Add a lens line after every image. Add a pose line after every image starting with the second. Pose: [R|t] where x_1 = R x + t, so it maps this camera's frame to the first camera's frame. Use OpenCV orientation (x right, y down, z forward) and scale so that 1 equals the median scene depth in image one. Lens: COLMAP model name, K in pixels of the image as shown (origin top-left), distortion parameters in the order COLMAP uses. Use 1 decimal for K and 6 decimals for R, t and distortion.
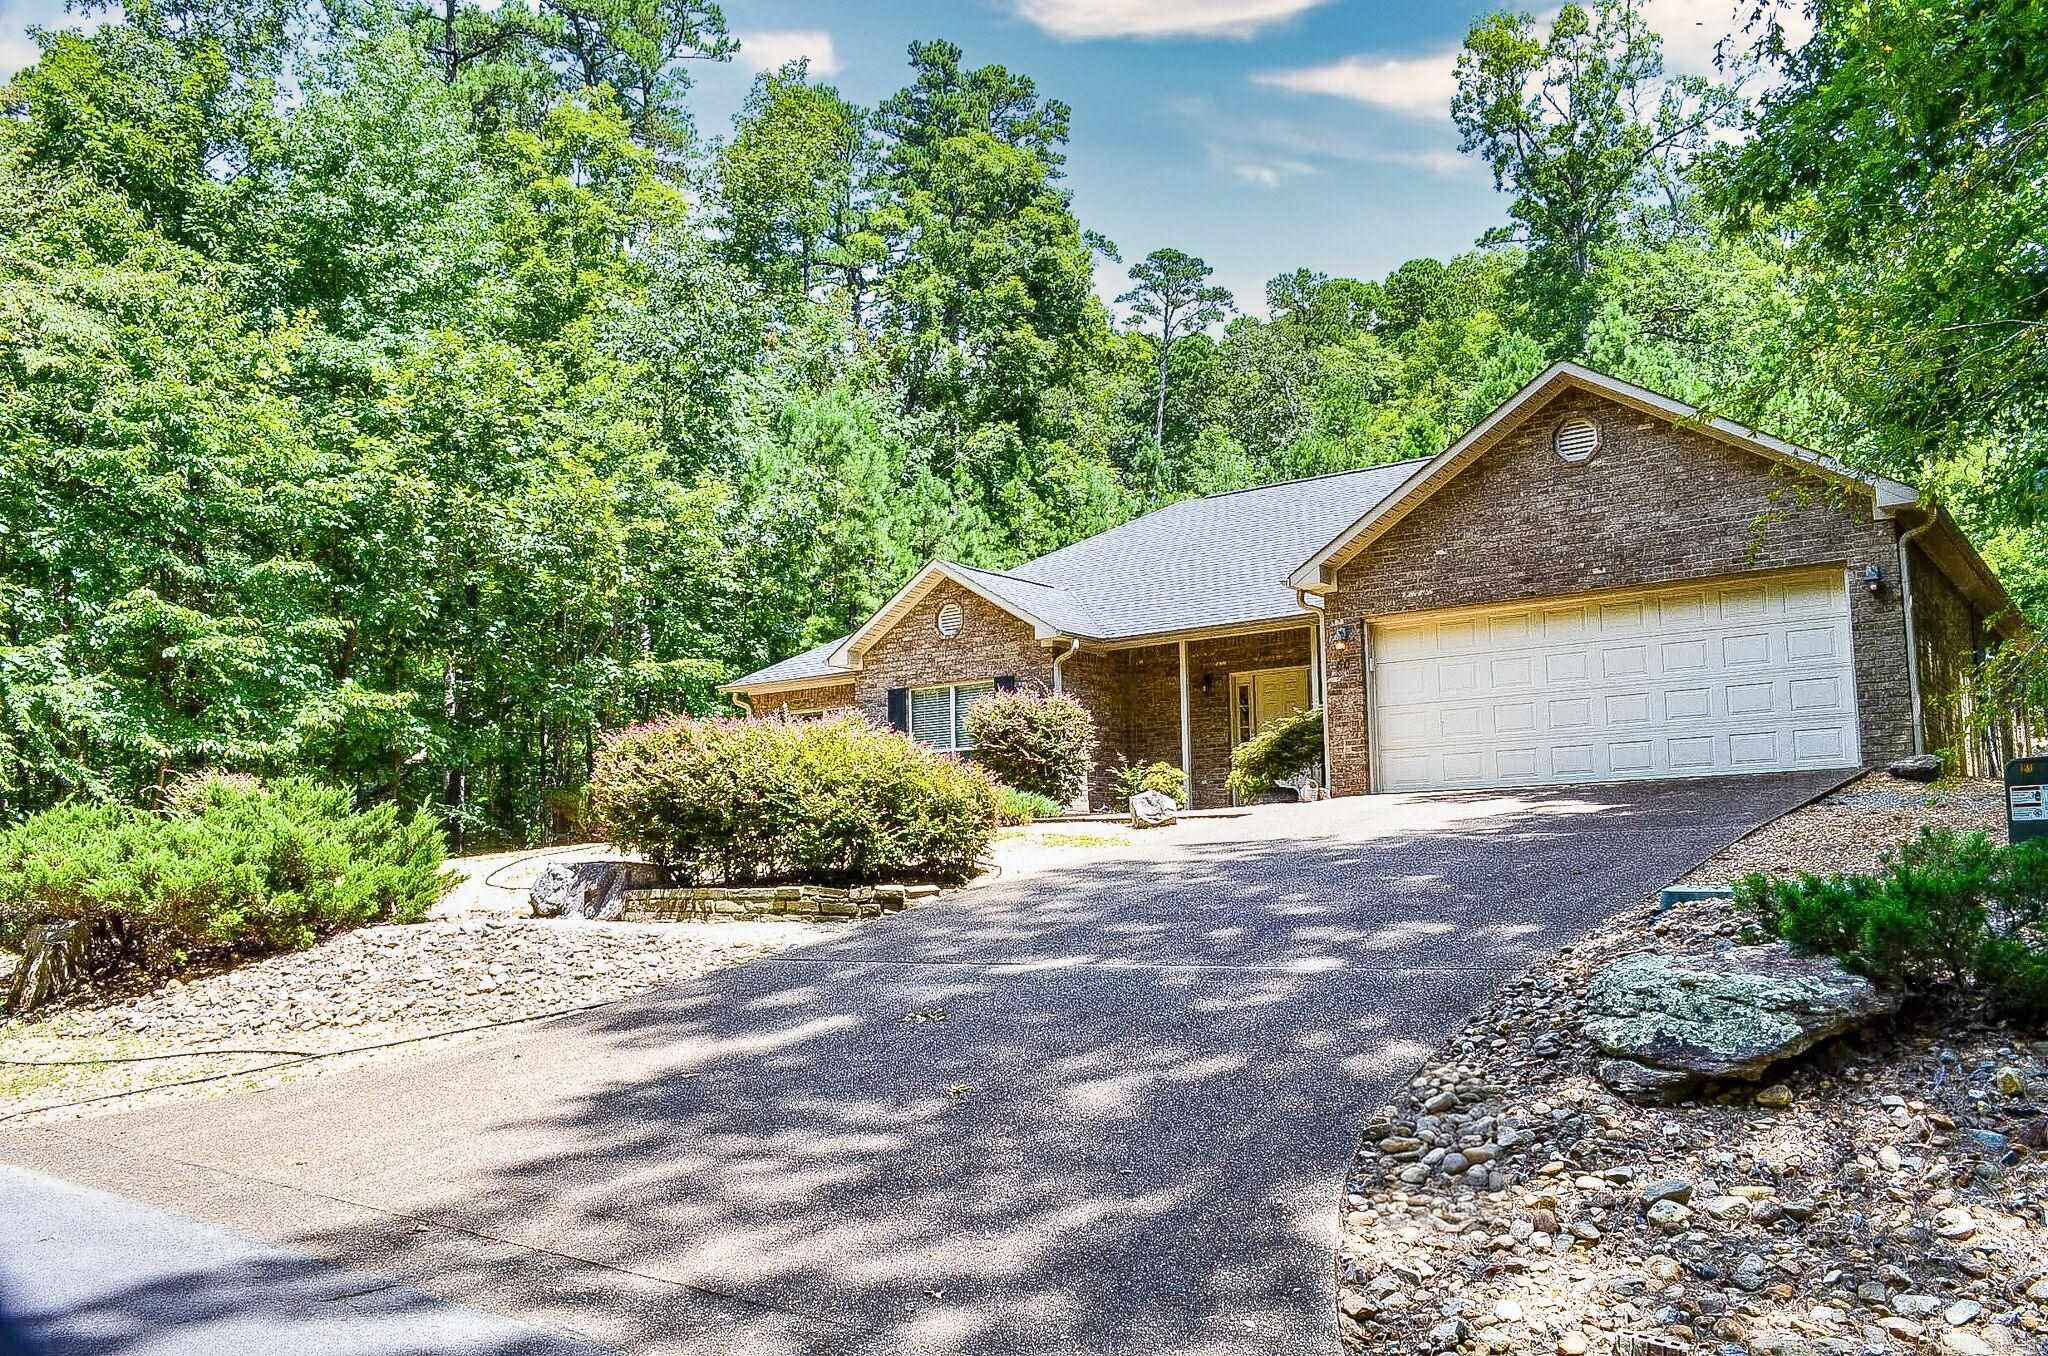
lens RADIAL K [[1643.5, 0, 1060.7], [0, 1643.5, 747.4], [0, 0, 1]] dist [-0.115263, -0.003513]
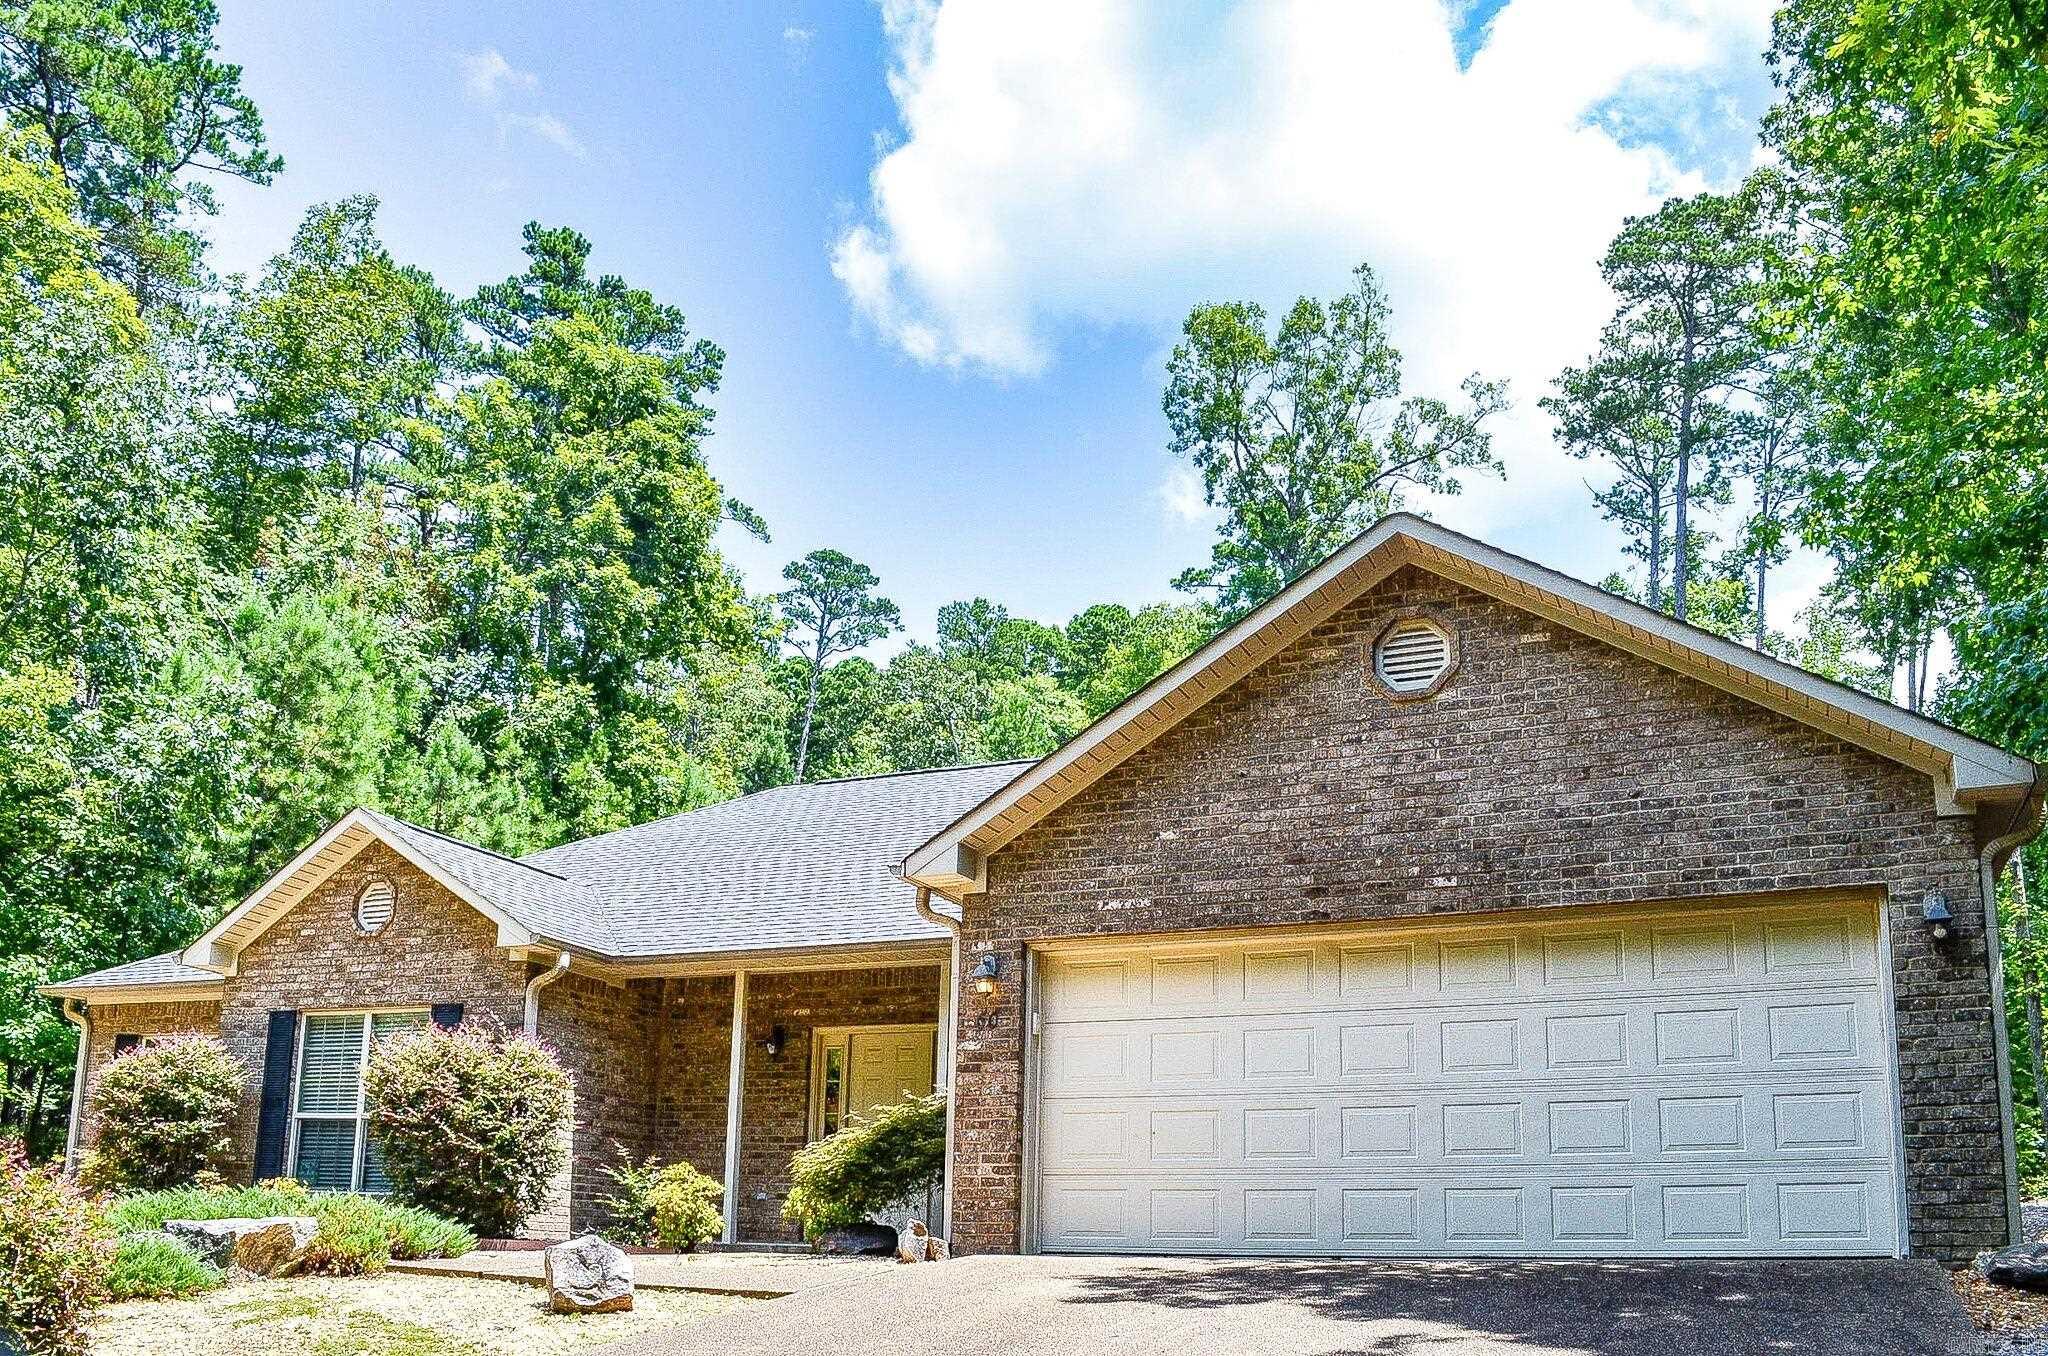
lens RADIAL K [[1770.2, 0, 1034.0], [0, 1770.2, 835.7], [0, 0, 1]] dist [-0.154180, 0.167341]
pose [[0.978892, 0.091919, 0.182543, 0.032857], [-0.061309, 0.984089, -0.166764, -0.005662], [-0.194967, 0.152053, 0.968952, 0.182663]]
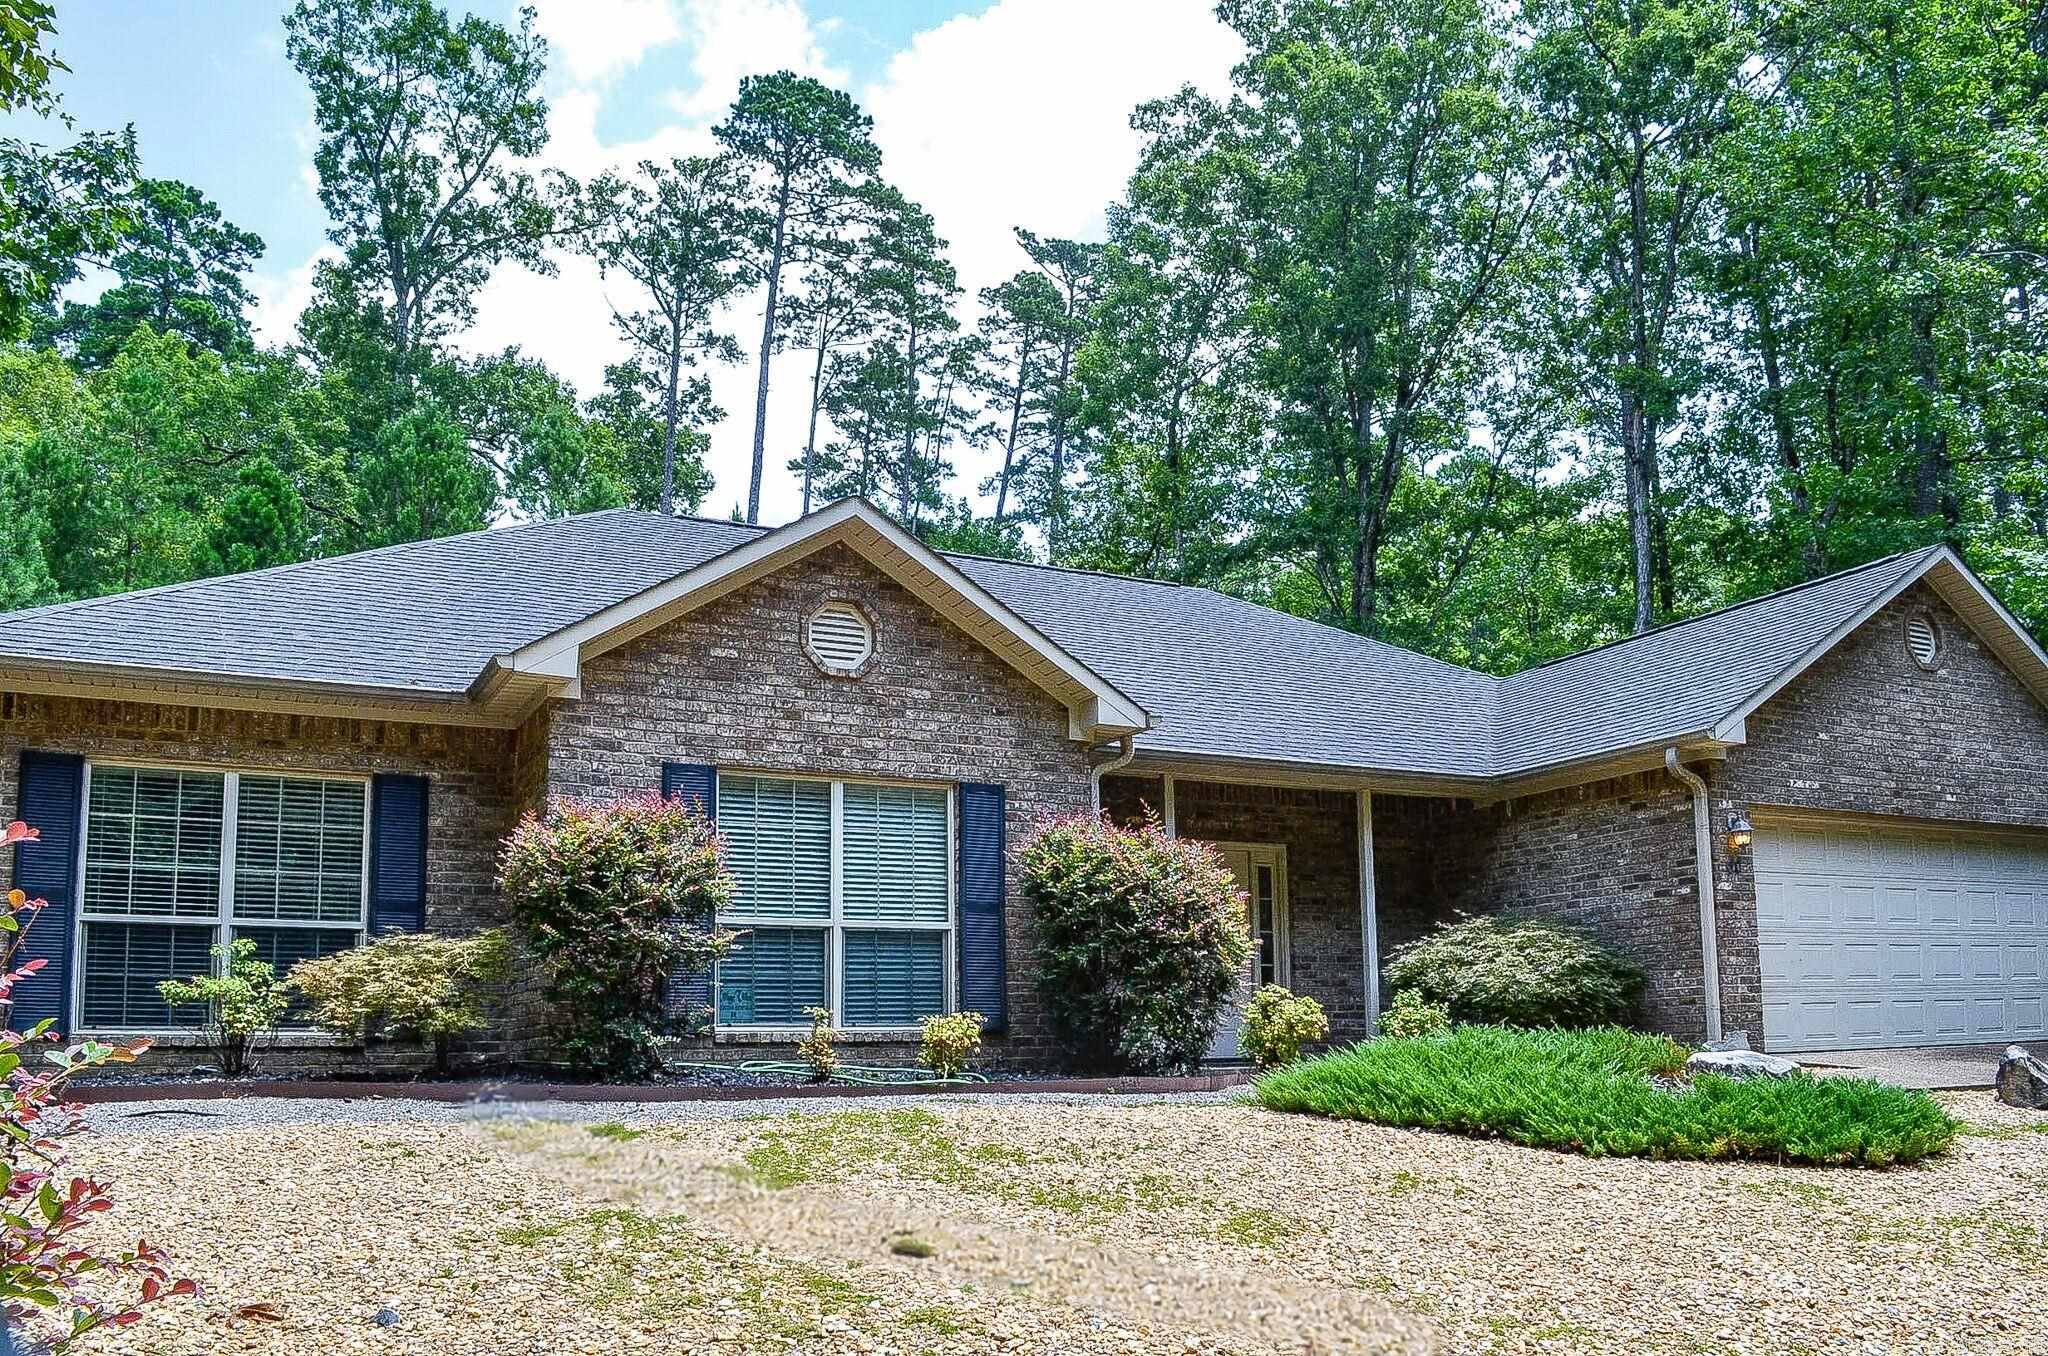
lens RADIAL K [[1639.8, 0, 1091.4], [0, 1639.8, 787.1], [0, 0, 1]] dist [-0.078860, -0.006574]
pose [[0.423468, 0.162080, 0.891294, -0.261557], [-0.057307, 0.986687, -0.152200, 0.017039], [-0.904097, 0.013375, 0.427118, 0.446820]]
